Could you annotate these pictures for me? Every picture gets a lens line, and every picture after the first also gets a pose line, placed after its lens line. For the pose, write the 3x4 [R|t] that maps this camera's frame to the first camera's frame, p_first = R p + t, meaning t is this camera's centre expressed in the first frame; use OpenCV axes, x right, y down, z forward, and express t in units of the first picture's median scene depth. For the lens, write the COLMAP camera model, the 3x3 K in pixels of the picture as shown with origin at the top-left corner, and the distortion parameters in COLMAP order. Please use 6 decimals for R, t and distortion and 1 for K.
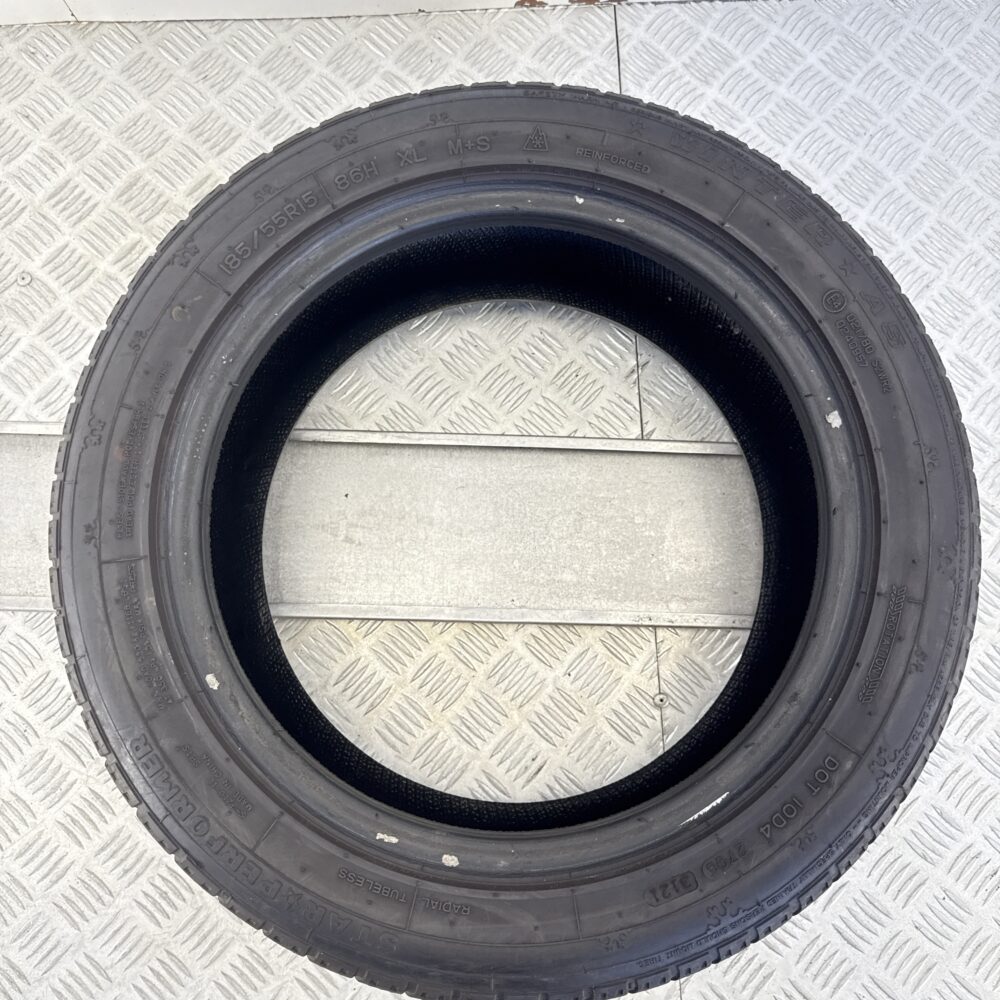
lens RADIAL K [[947.7, 0, 522.2], [0, 947.7, 500.6], [0, 0, 1]] dist [0.012579, 0.000000]
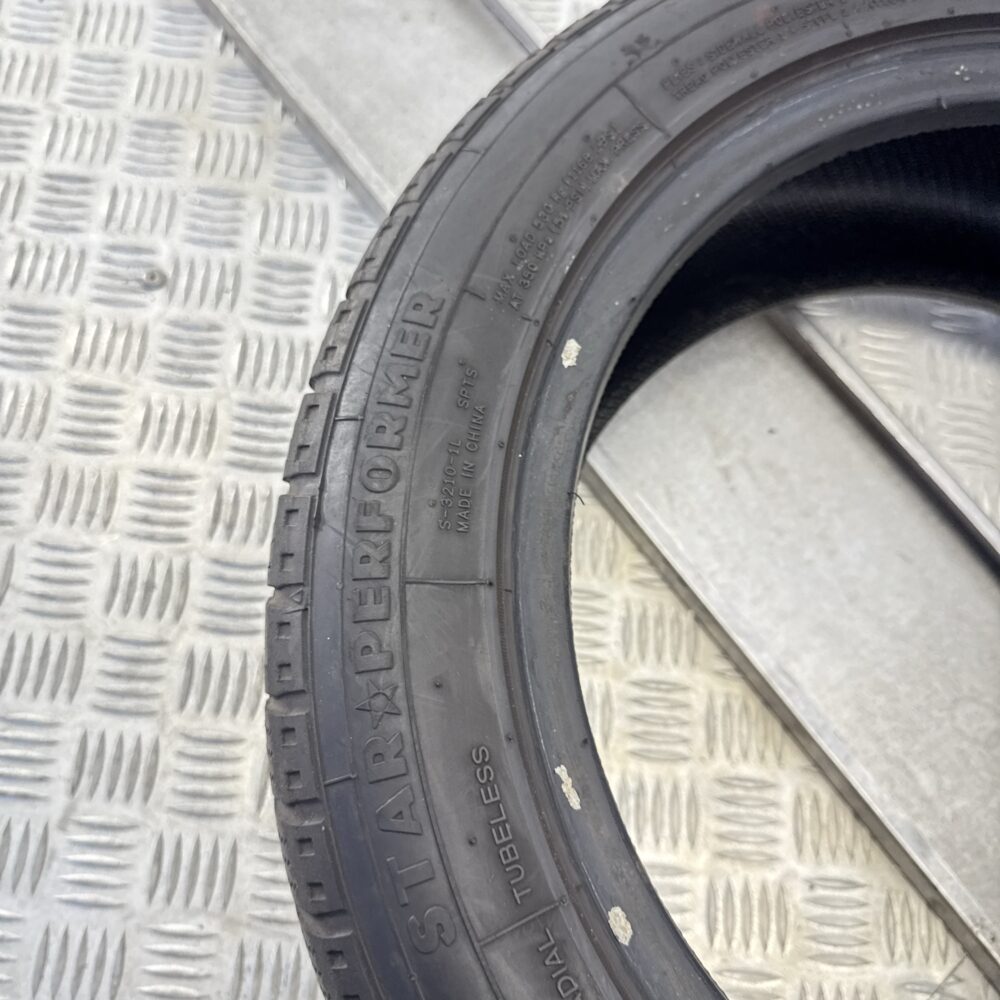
lens RADIAL K [[947.7, 0, 491.9], [0, 947.7, 543.3], [0, 0, 1]] dist [0.012579, 0.000000]
pose [[0.622505, 0.758247, -0.193777, -0.164655], [-0.780410, 0.619997, -0.081013, 0.341923], [0.058714, 0.201656, 0.977695, 0.482292]]
